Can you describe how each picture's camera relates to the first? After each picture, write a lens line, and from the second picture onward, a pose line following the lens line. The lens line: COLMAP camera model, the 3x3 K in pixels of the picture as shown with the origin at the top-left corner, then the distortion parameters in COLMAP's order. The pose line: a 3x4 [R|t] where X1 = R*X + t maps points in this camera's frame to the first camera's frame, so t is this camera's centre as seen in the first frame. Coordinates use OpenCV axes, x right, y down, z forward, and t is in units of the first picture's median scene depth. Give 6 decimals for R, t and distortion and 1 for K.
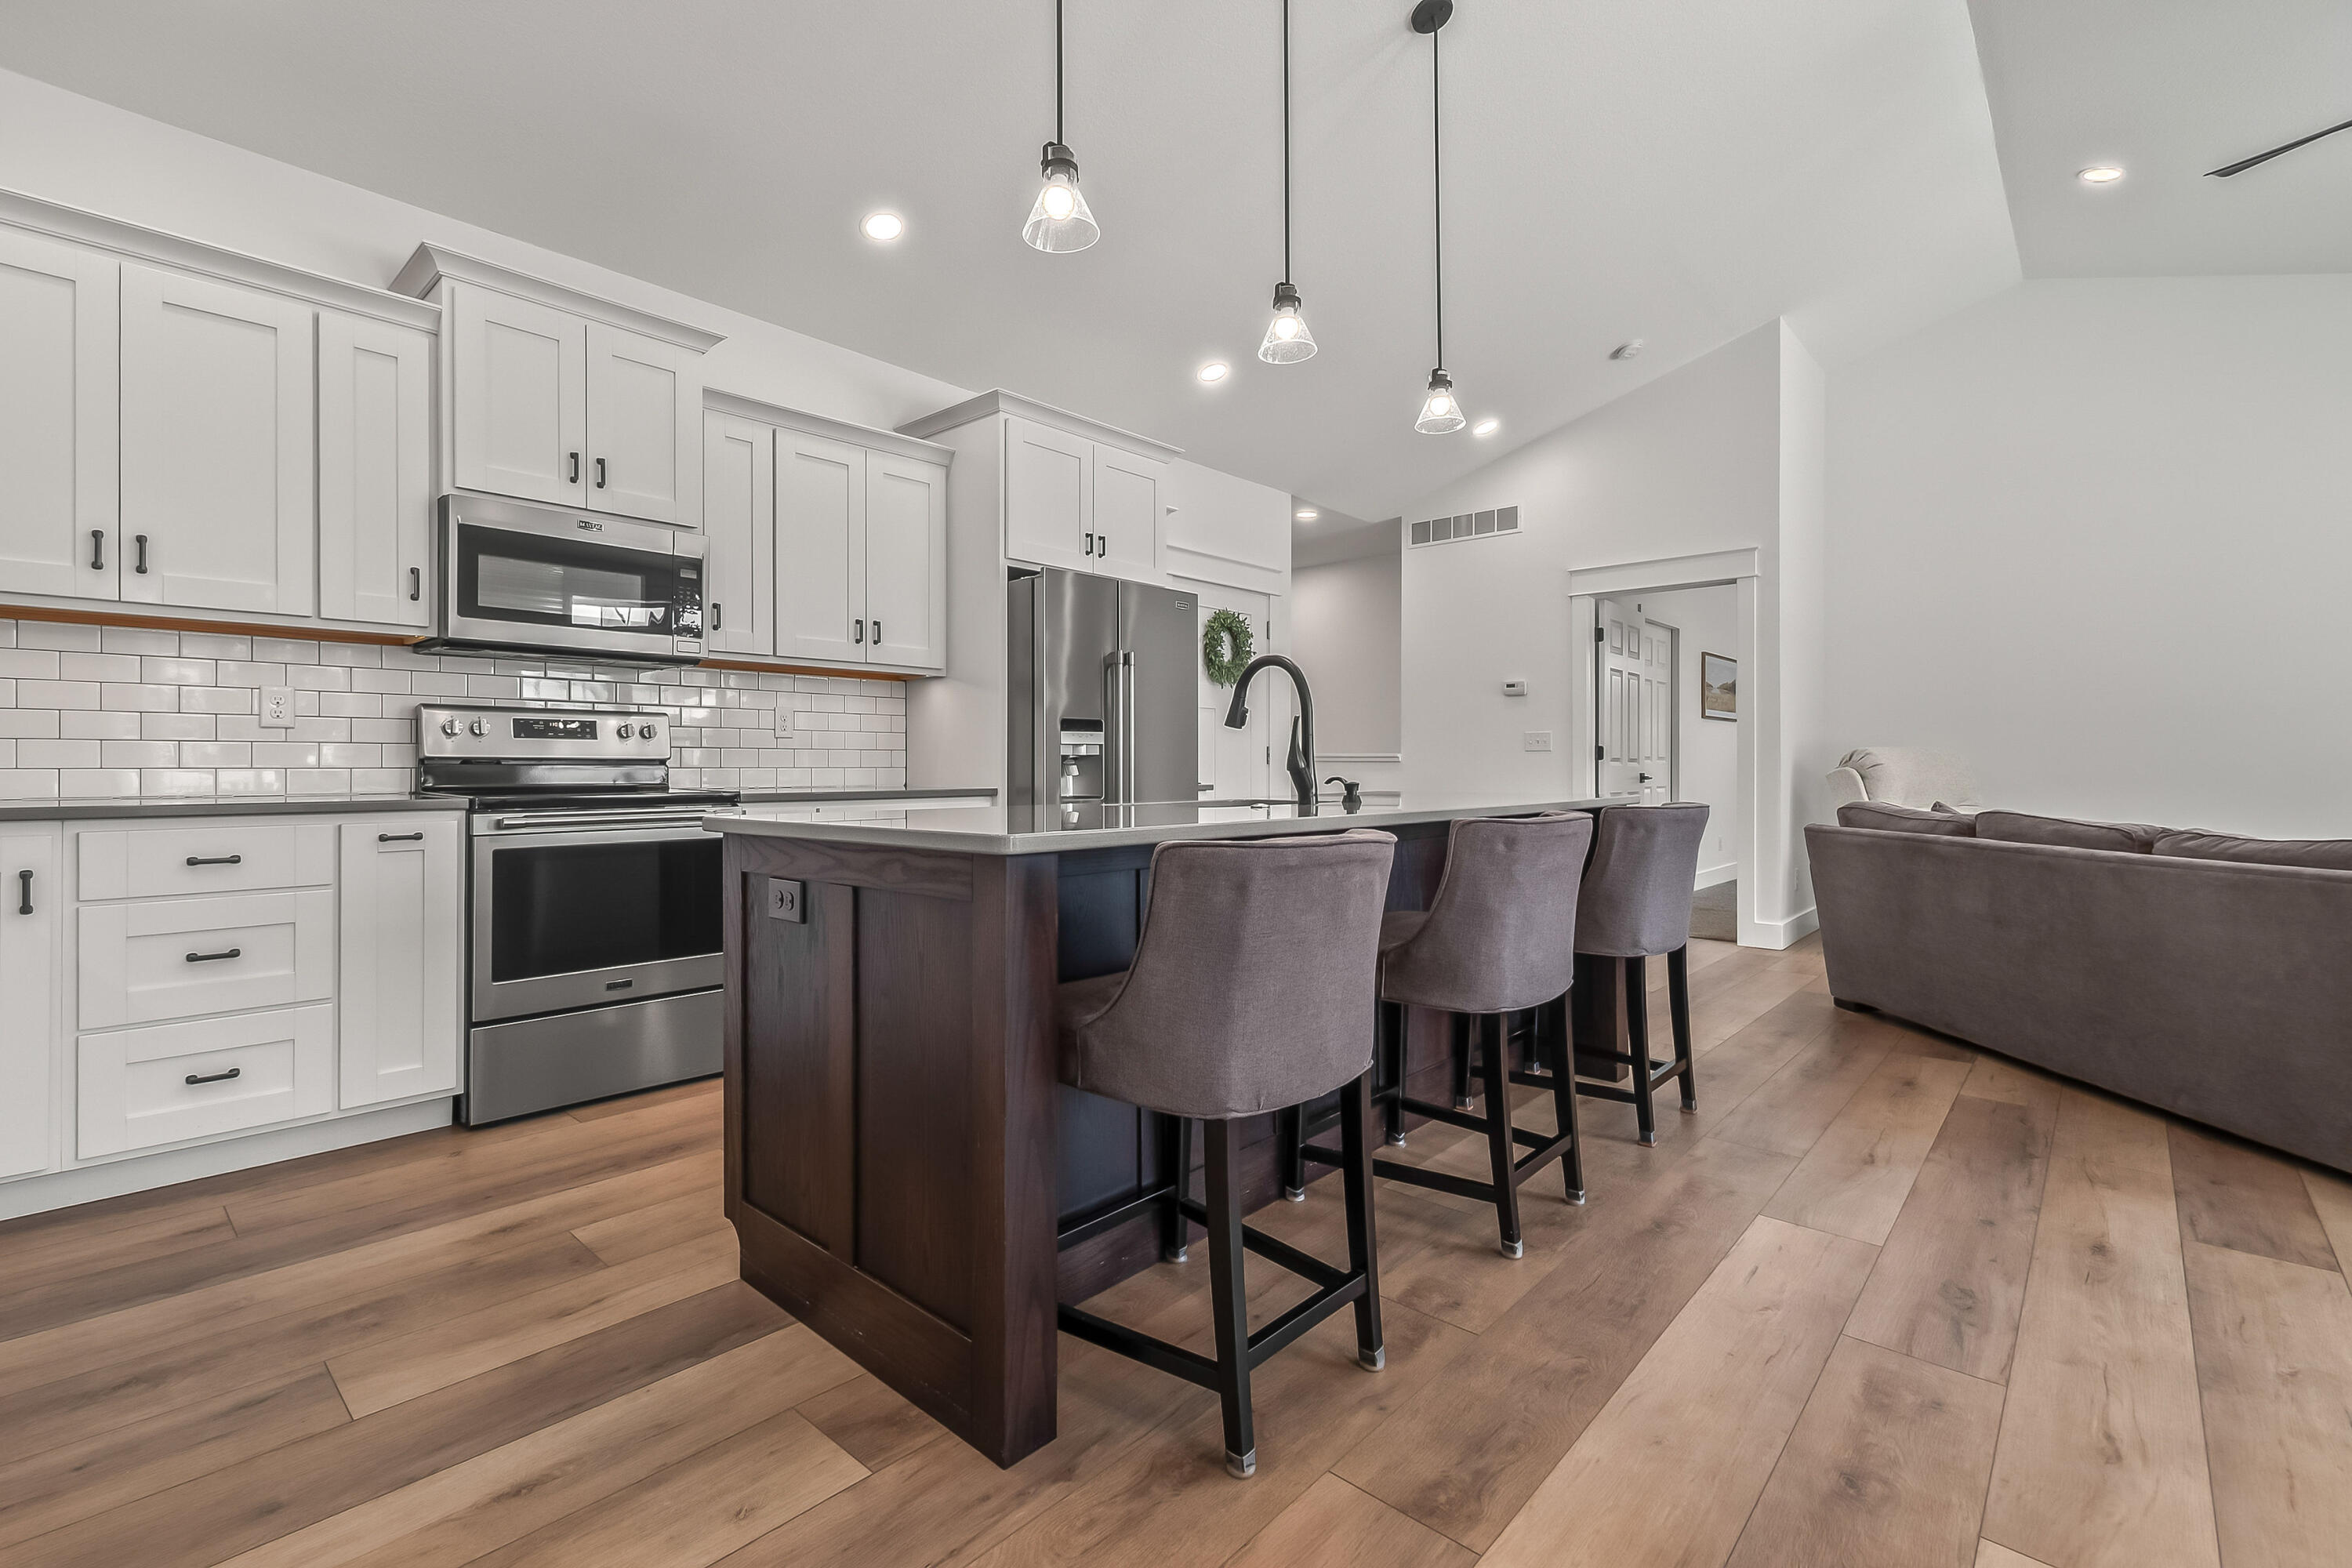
lens RADIAL K [[1052.1, 0, 1132.1], [0, 1052.1, 766.6], [0, 0, 1]] dist [0.009212, -0.001051]
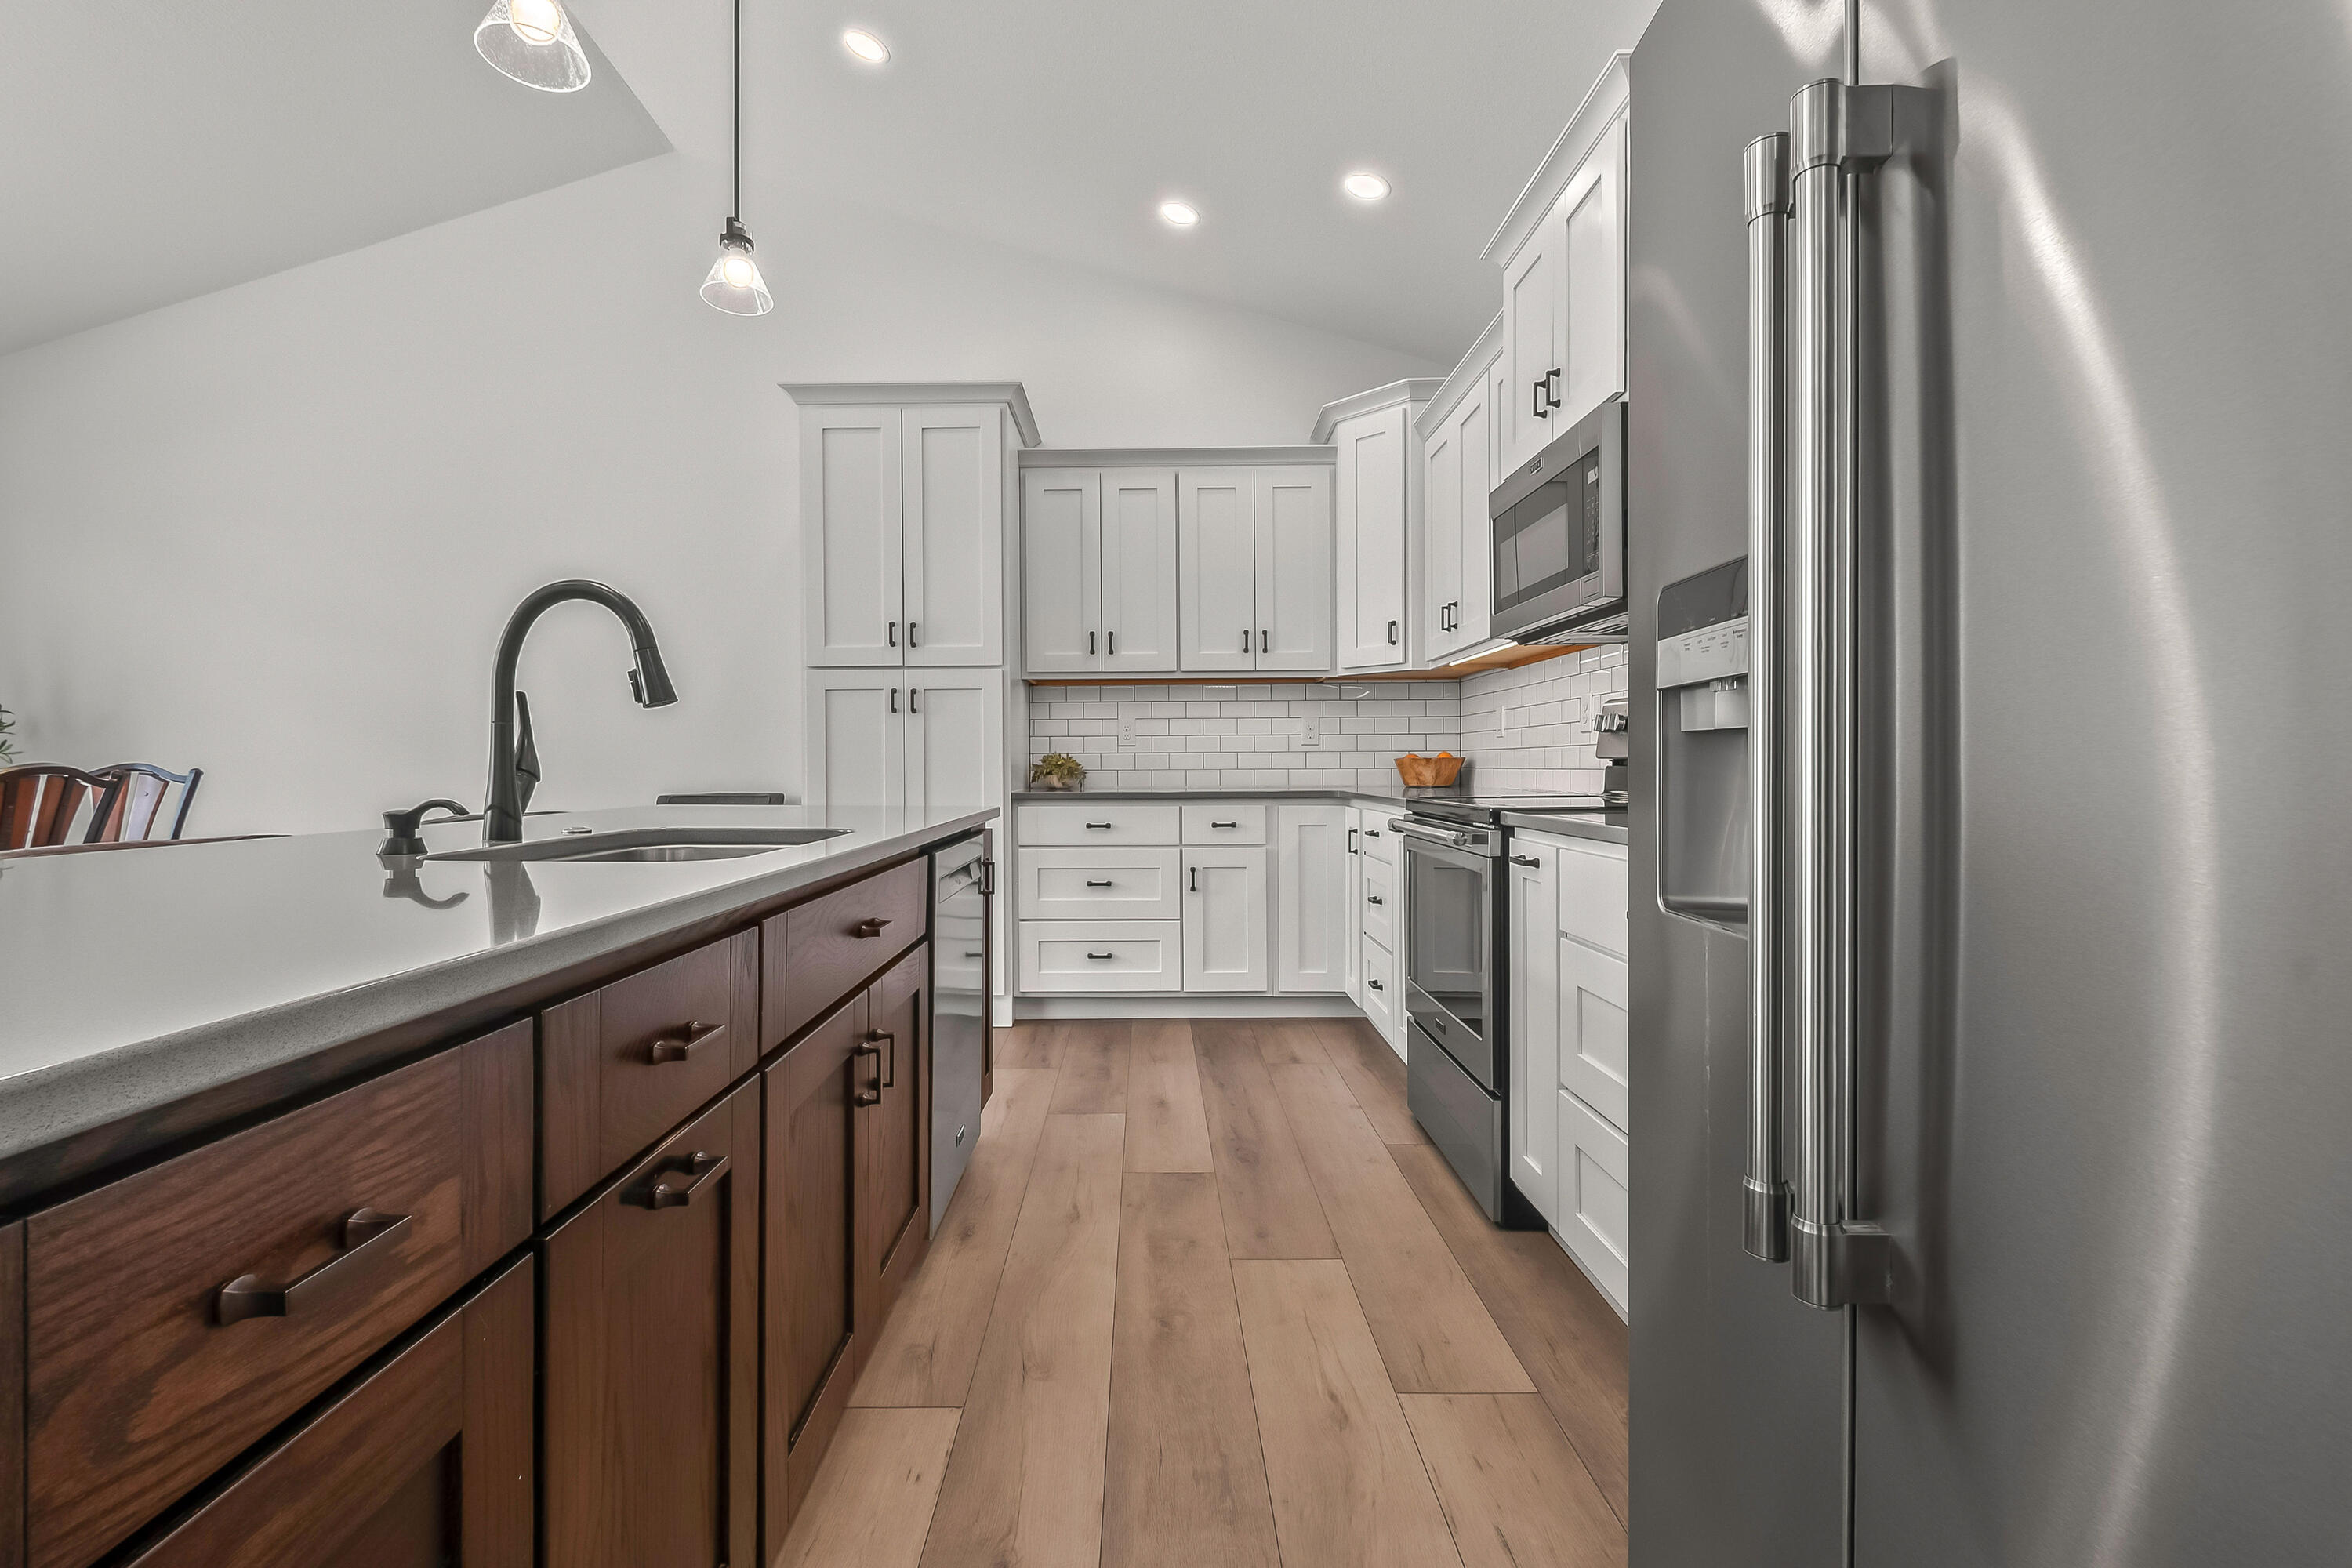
lens RADIAL K [[1057.0, 0, 1122.4], [0, 1057.0, 776.3], [0, 0, 1]] dist [0.000019, -0.000559]
pose [[-0.744312, 0.009183, -0.667769, 0.272894], [0.002003, 0.999932, 0.011519, -0.005053], [0.667829, 0.007236, -0.744280, 1.479571]]
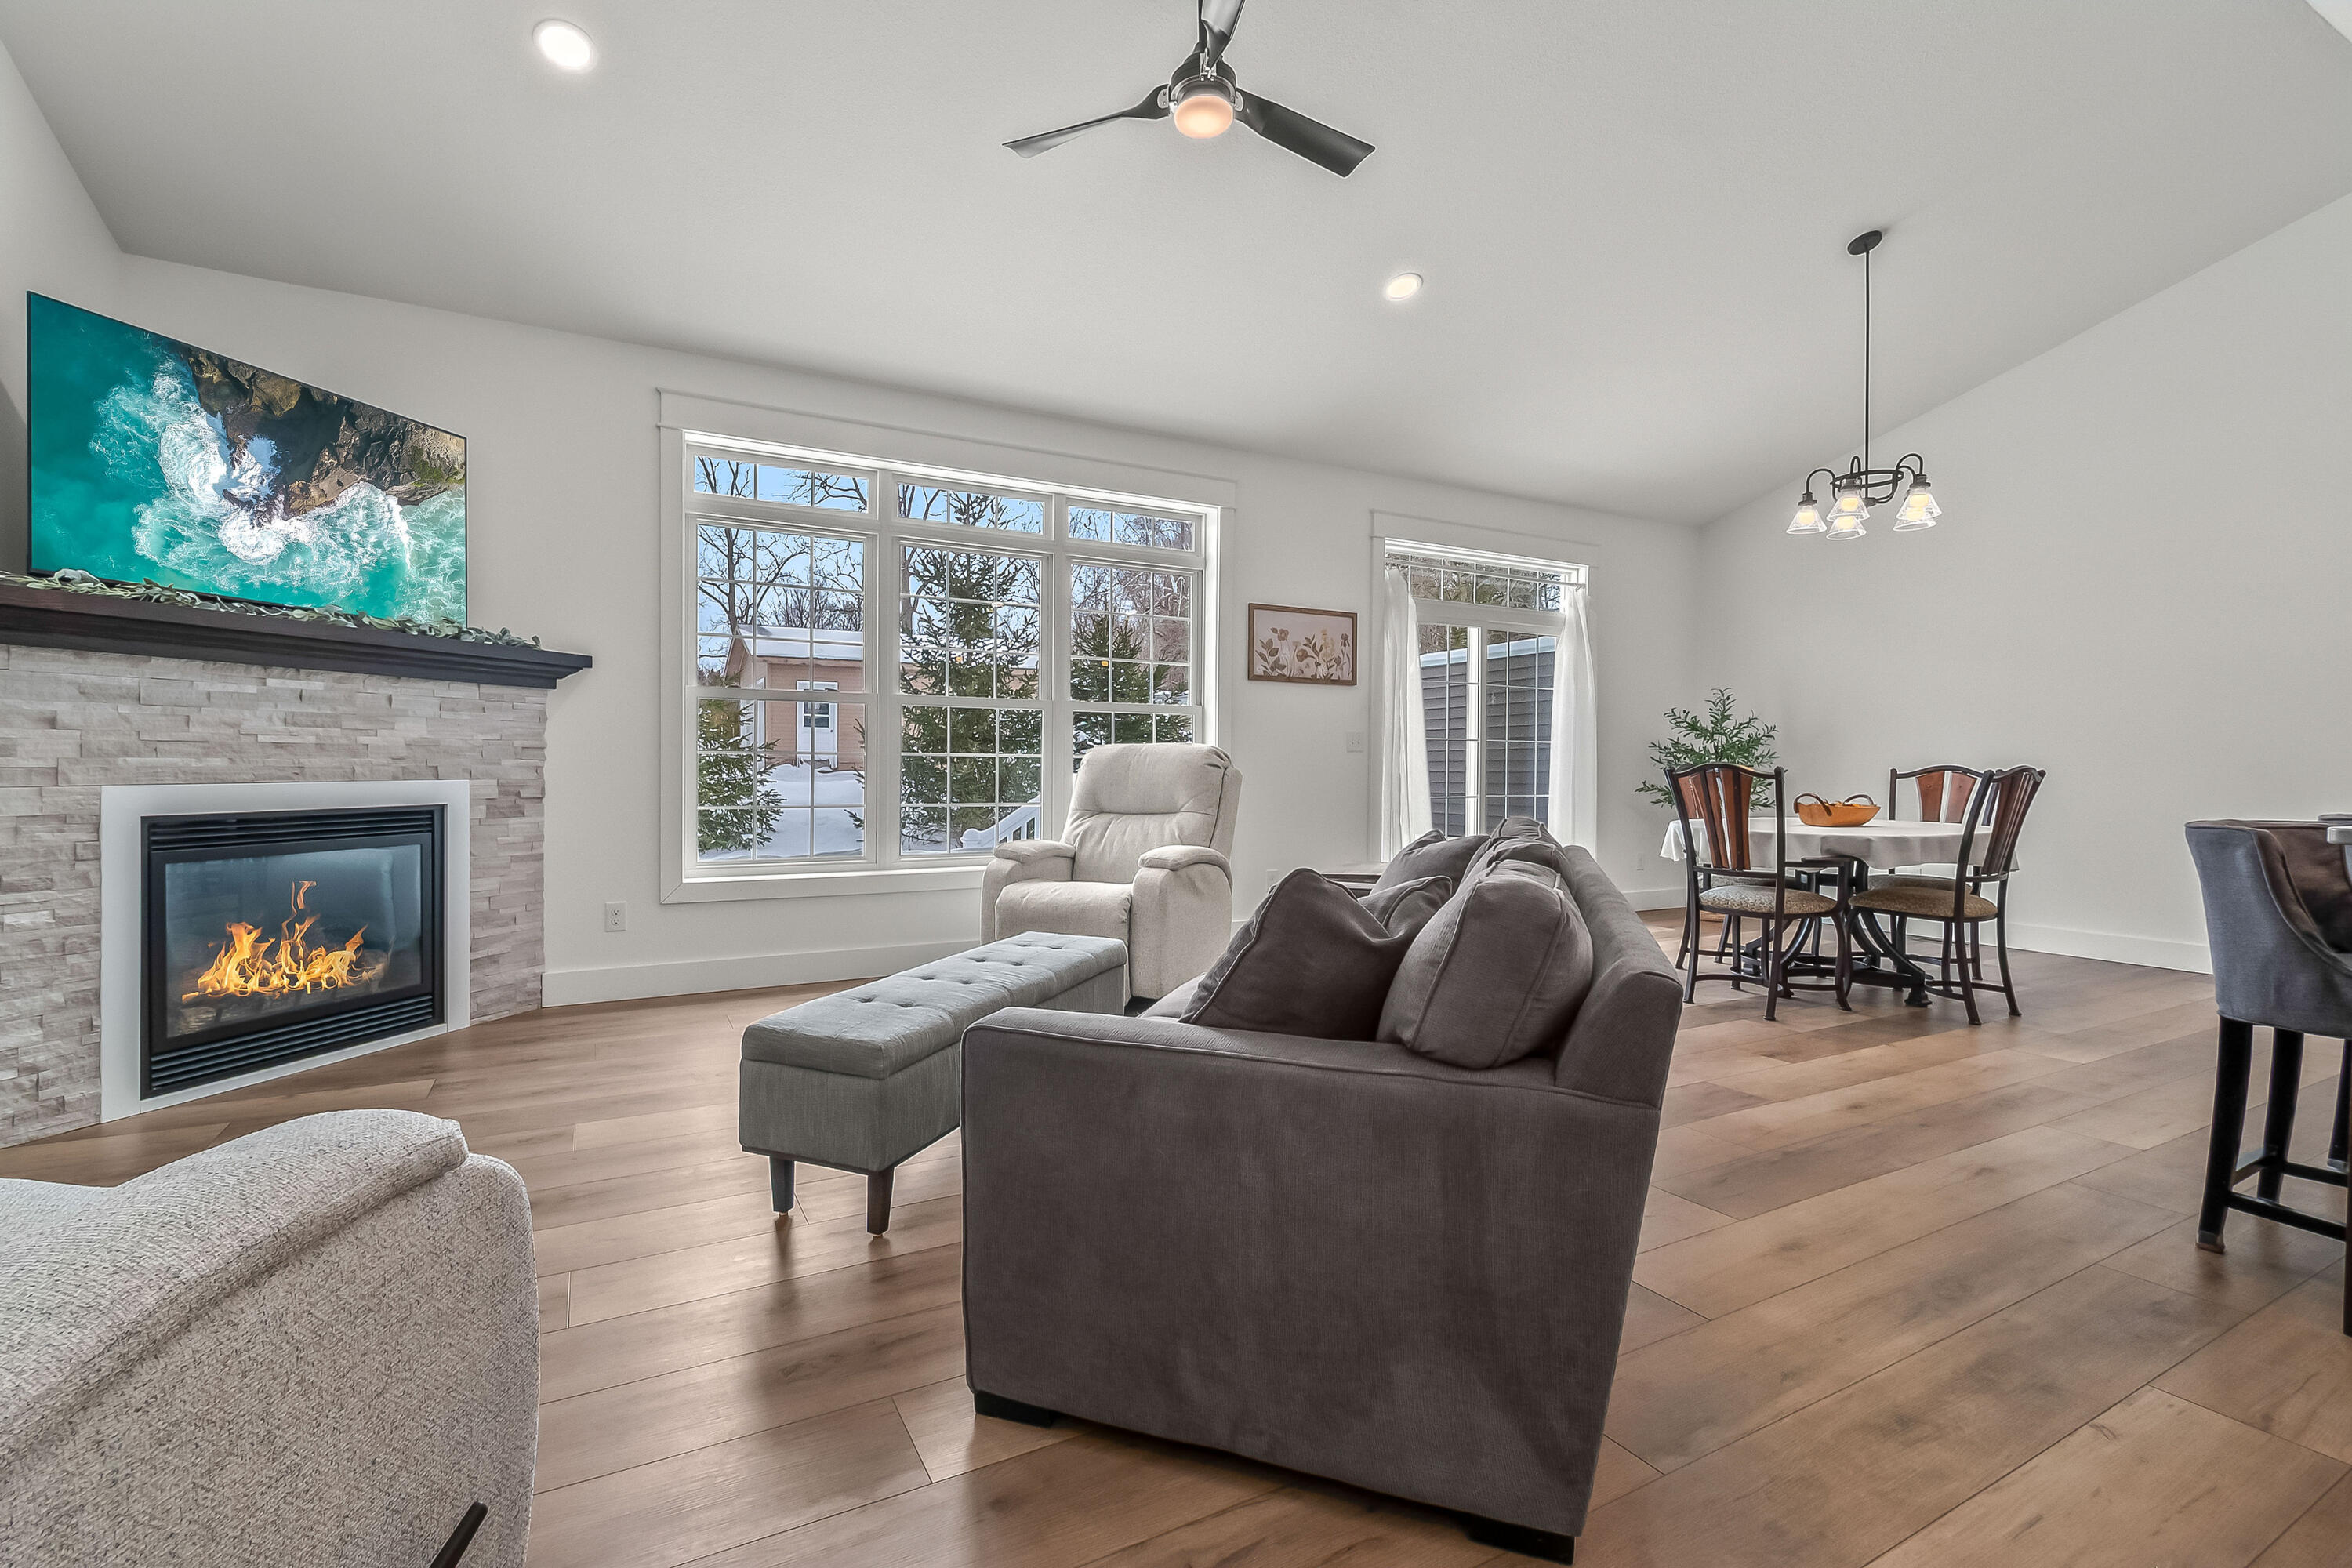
lens RADIAL K [[1052.1, 0, 1142.0], [0, 1052.1, 756.6], [0, 0, 1]] dist [-0.002512, -0.000552]
pose [[-0.947959, -0.007076, 0.318313, 0.998078], [-0.005213, 0.999964, 0.006705, -0.012408], [-0.318349, 0.004697, -0.947962, 1.914267]]
